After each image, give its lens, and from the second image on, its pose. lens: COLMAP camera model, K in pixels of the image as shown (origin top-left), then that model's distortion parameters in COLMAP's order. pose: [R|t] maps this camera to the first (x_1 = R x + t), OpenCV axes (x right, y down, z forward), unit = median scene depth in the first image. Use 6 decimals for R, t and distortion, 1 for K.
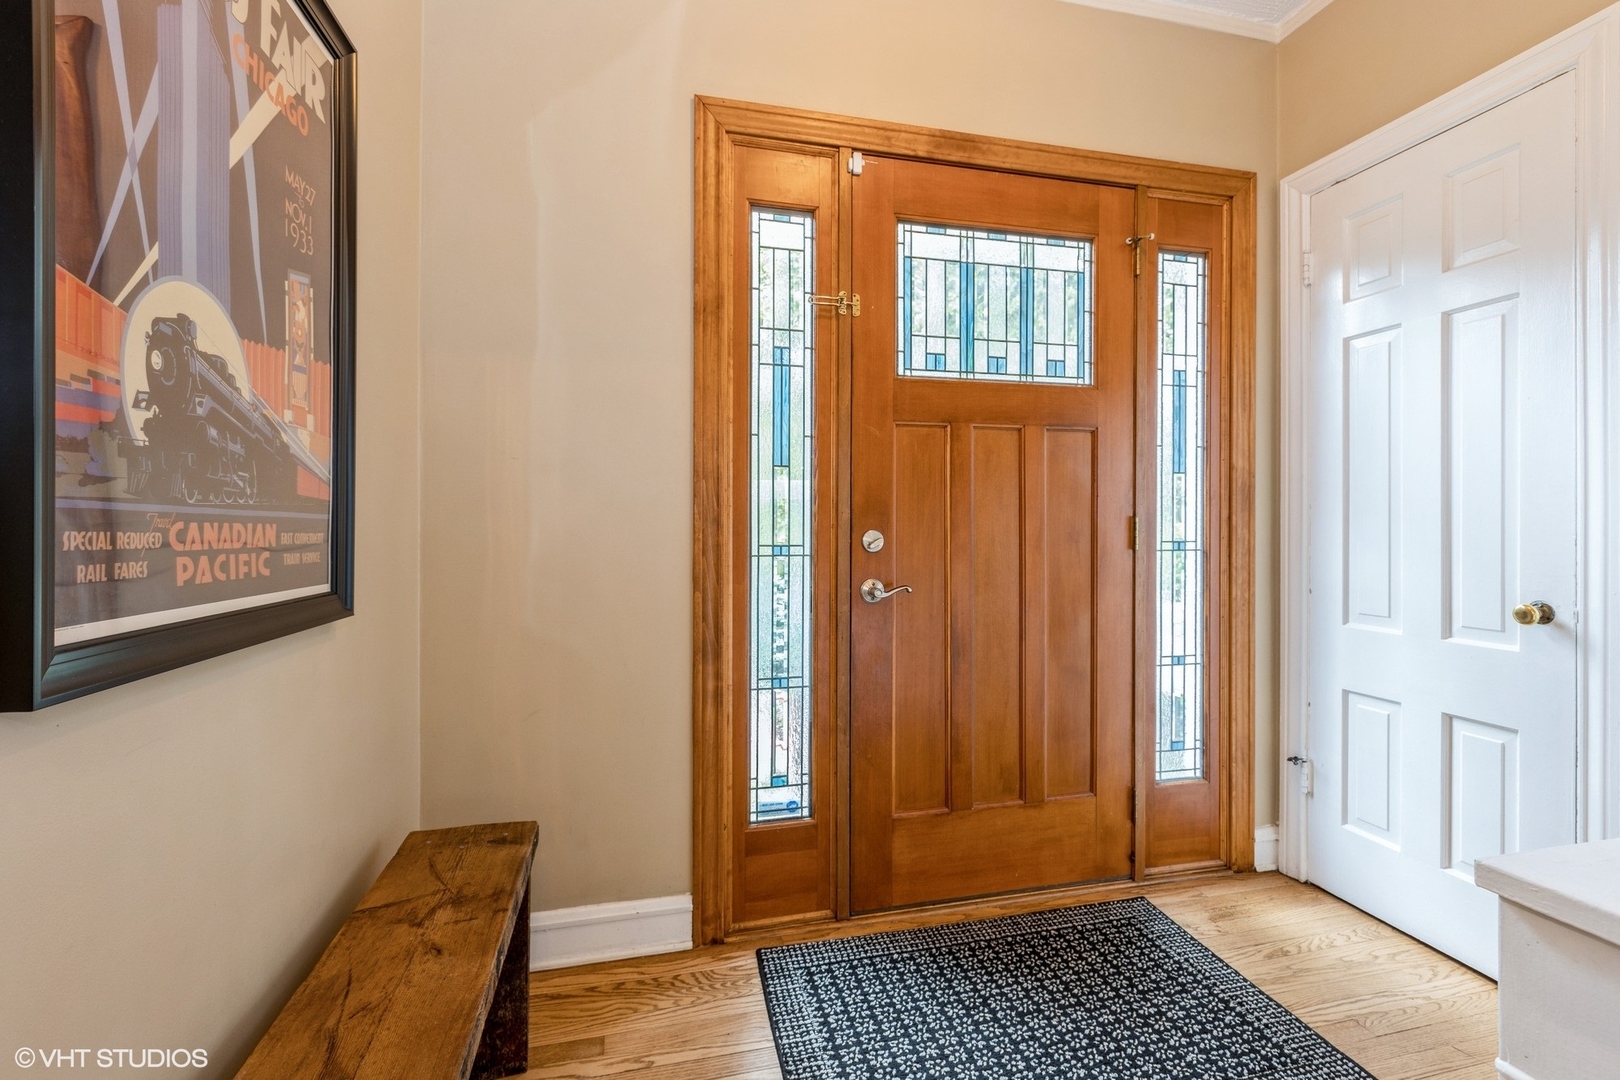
lens RADIAL K [[726.1, 0, 811.5], [0, 726.1, 528.3], [0, 0, 1]] dist [0.004880, -0.001821]
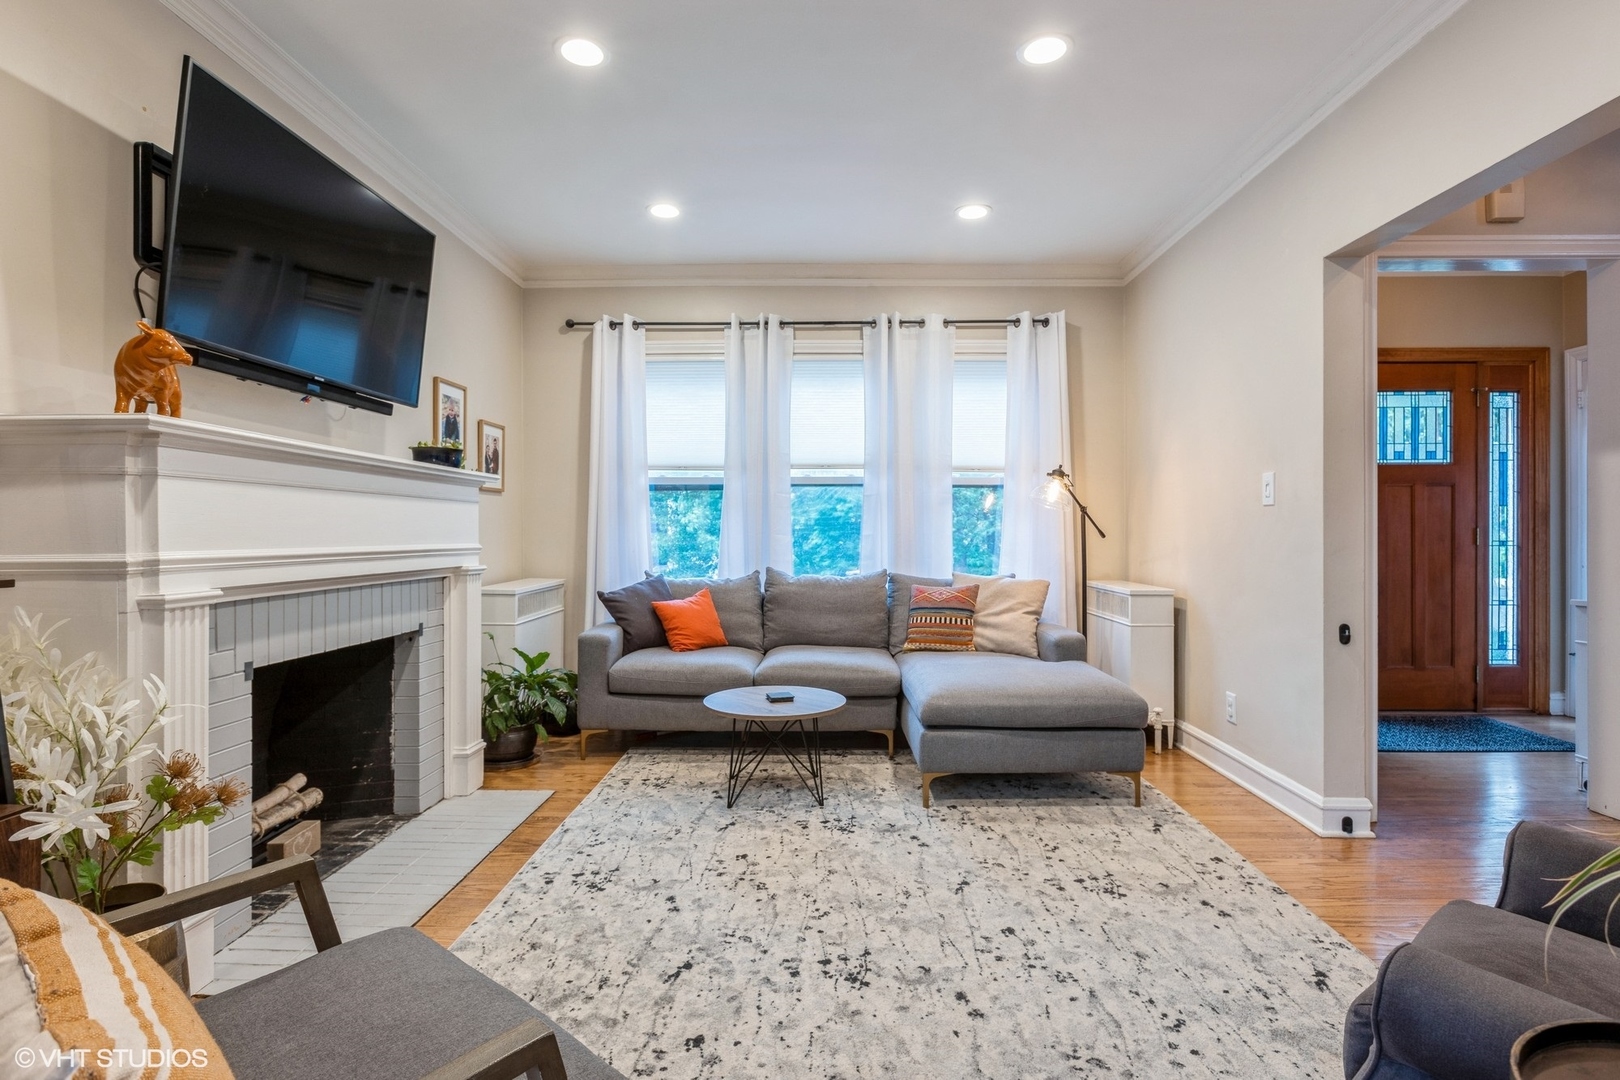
lens RADIAL K [[793.6, 0, 808.4], [0, 793.6, 537.6], [0, 0, 1]] dist [-0.010603, 0.000837]
pose [[0.965661, 0.000233, -0.259807, -0.788940], [-0.001637, 0.999985, -0.005189, 0.024805], [0.259802, 0.005436, 0.965647, -1.614264]]
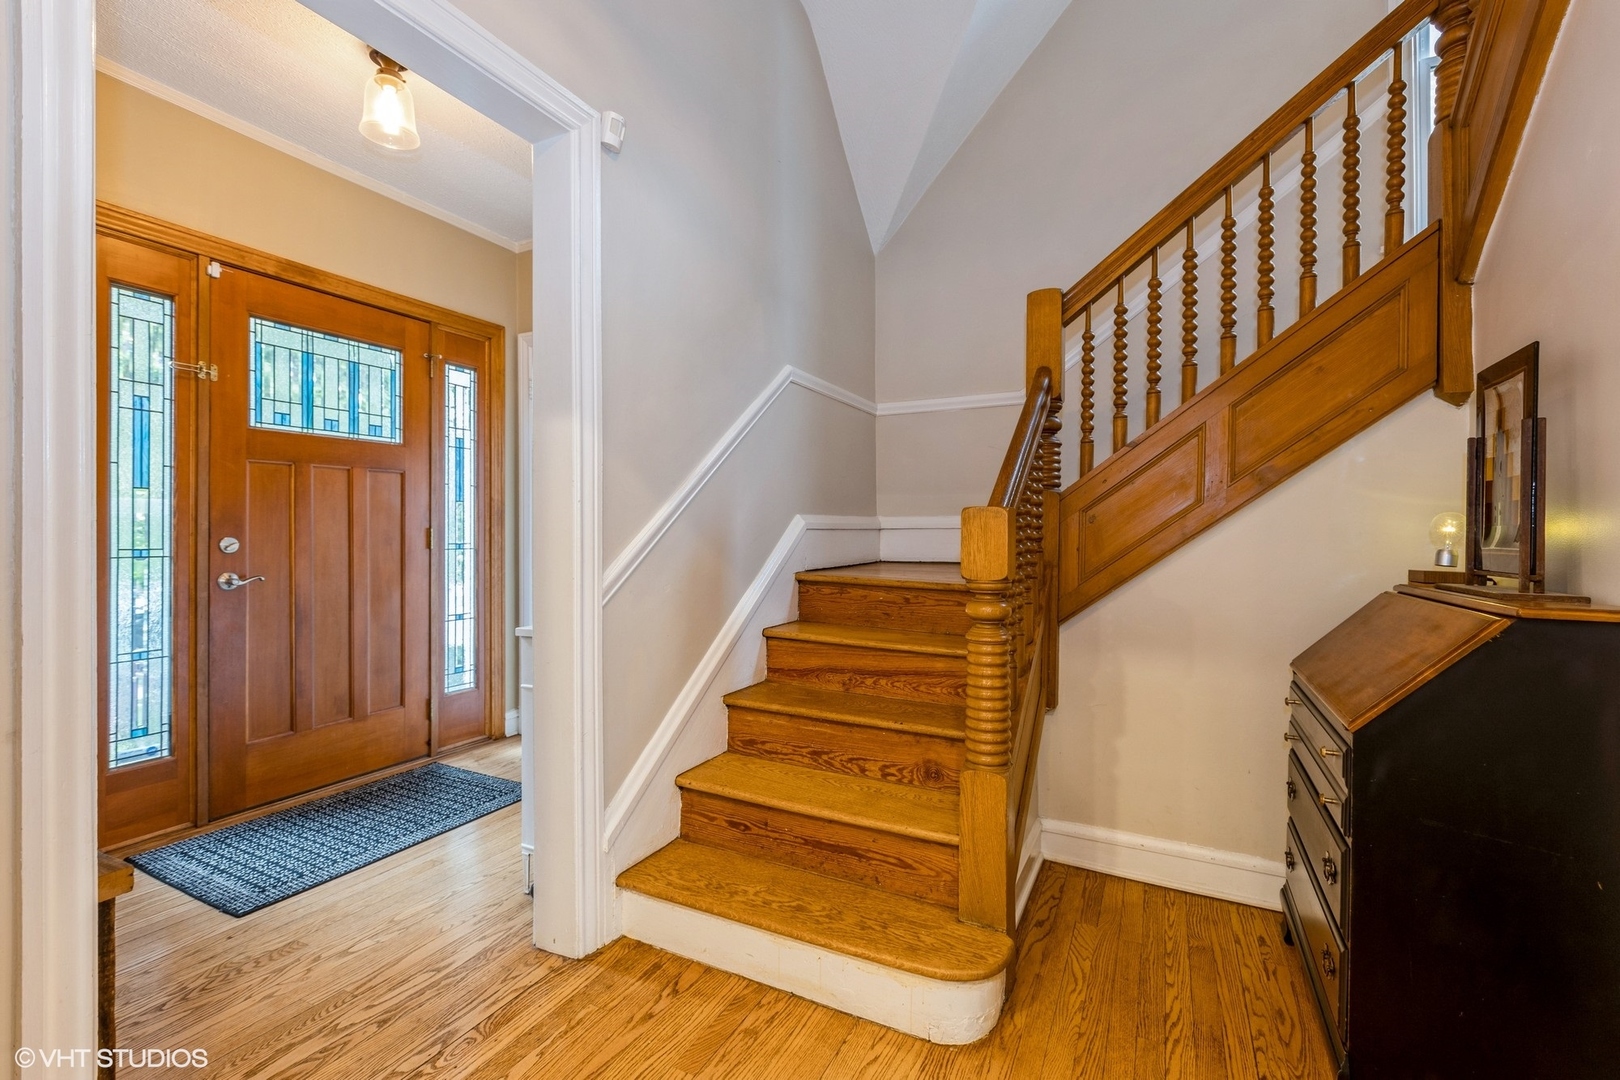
lens RADIAL K [[726.1, 0, 815.3], [0, 726.1, 533.9], [0, 0, 1]] dist [0.004880, -0.001821]
pose [[0.639547, -0.000852, 0.768751, -0.251682], [0.004554, 0.999986, -0.002680, 0.004484], [-0.768738, 0.005215, 0.639542, -0.698466]]
